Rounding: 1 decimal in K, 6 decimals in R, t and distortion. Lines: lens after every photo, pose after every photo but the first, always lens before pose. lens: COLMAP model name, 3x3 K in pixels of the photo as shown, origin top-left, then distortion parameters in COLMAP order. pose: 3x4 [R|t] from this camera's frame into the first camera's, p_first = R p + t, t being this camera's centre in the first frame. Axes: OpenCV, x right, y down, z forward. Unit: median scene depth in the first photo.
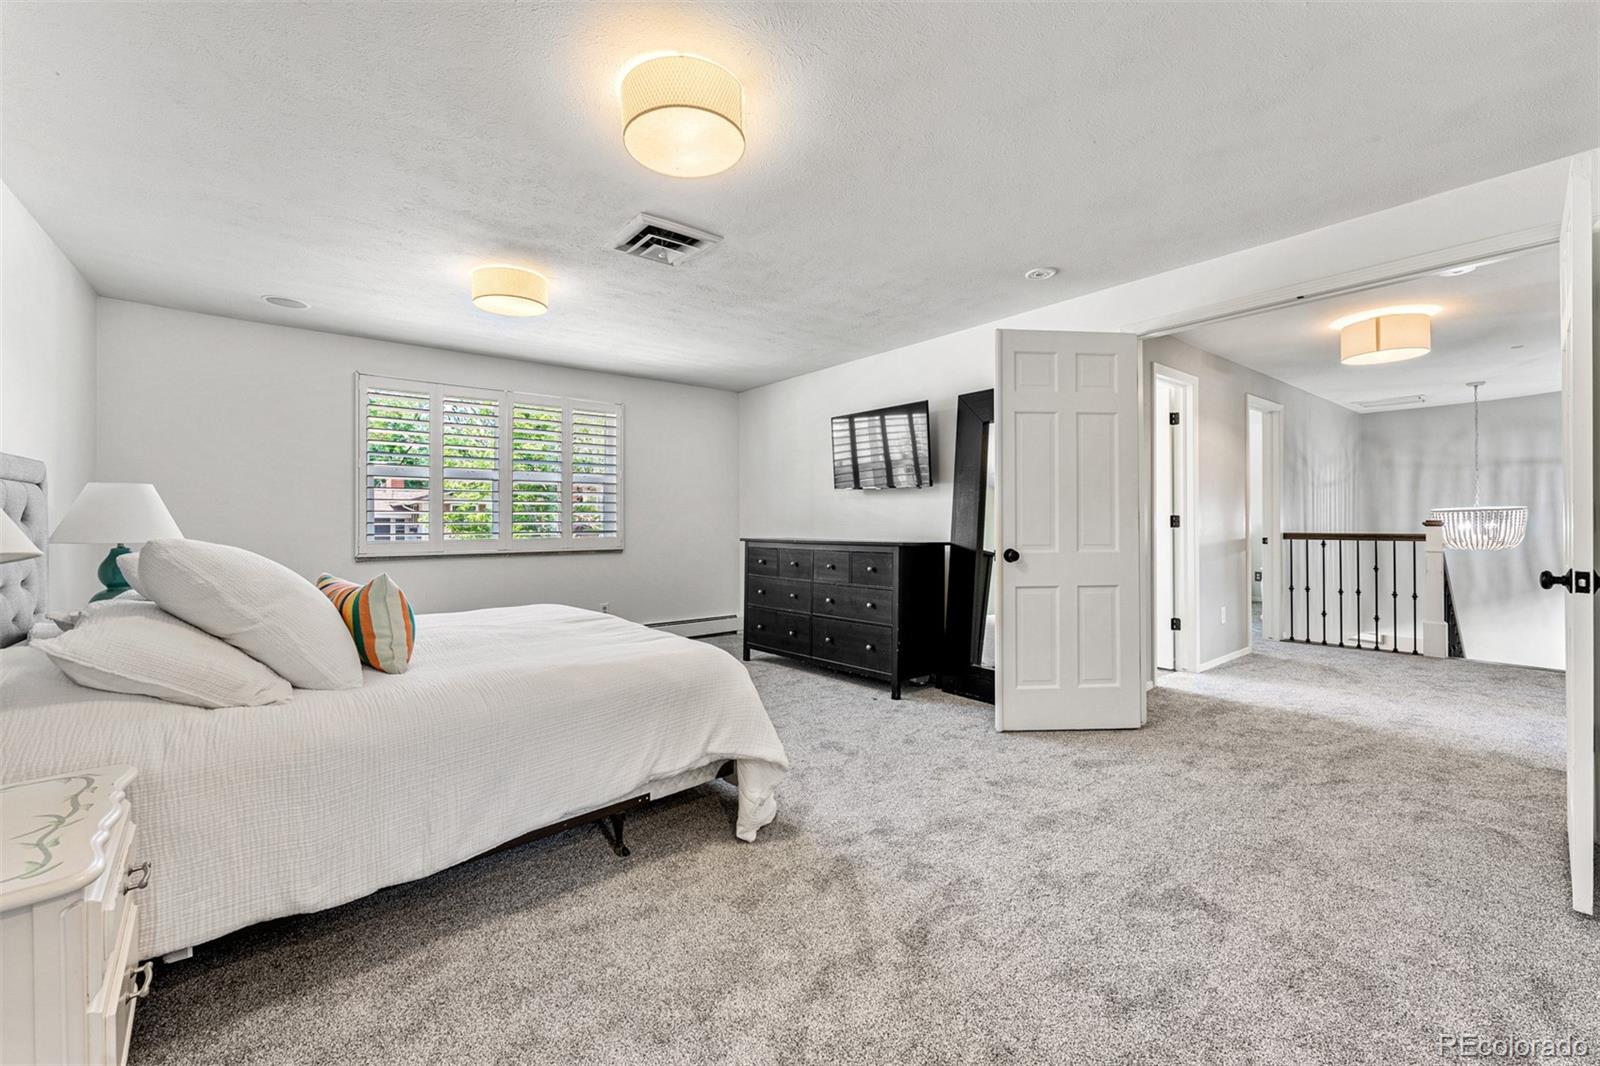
lens RADIAL K [[648.4, 0, 800.9], [0, 648.4, 522.5], [0, 0, 1]] dist [-0.002795, 0.000027]
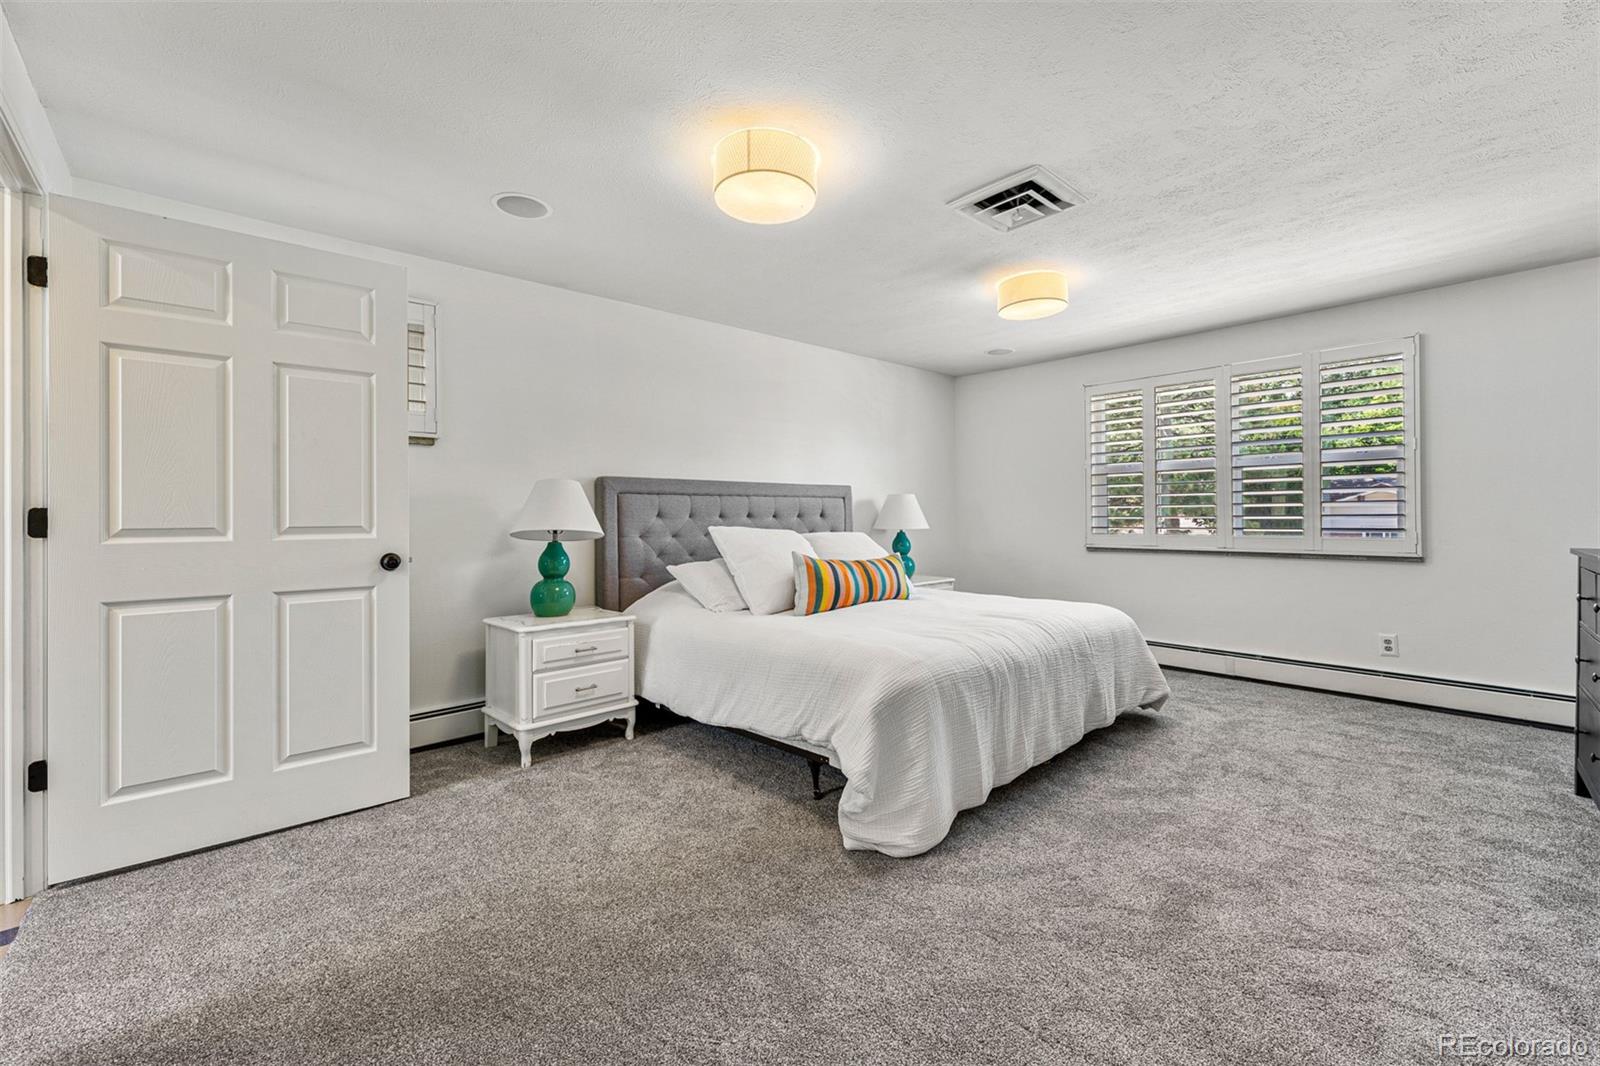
lens RADIAL K [[648.4, 0, 796.0], [0, 648.4, 522.1], [0, 0, 1]] dist [-0.002795, 0.000027]
pose [[0.056159, 0.011359, -0.998357, 0.500561], [0.003196, 0.999928, 0.011557, -0.005492], [0.998417, -0.003840, 0.056119, 0.492361]]
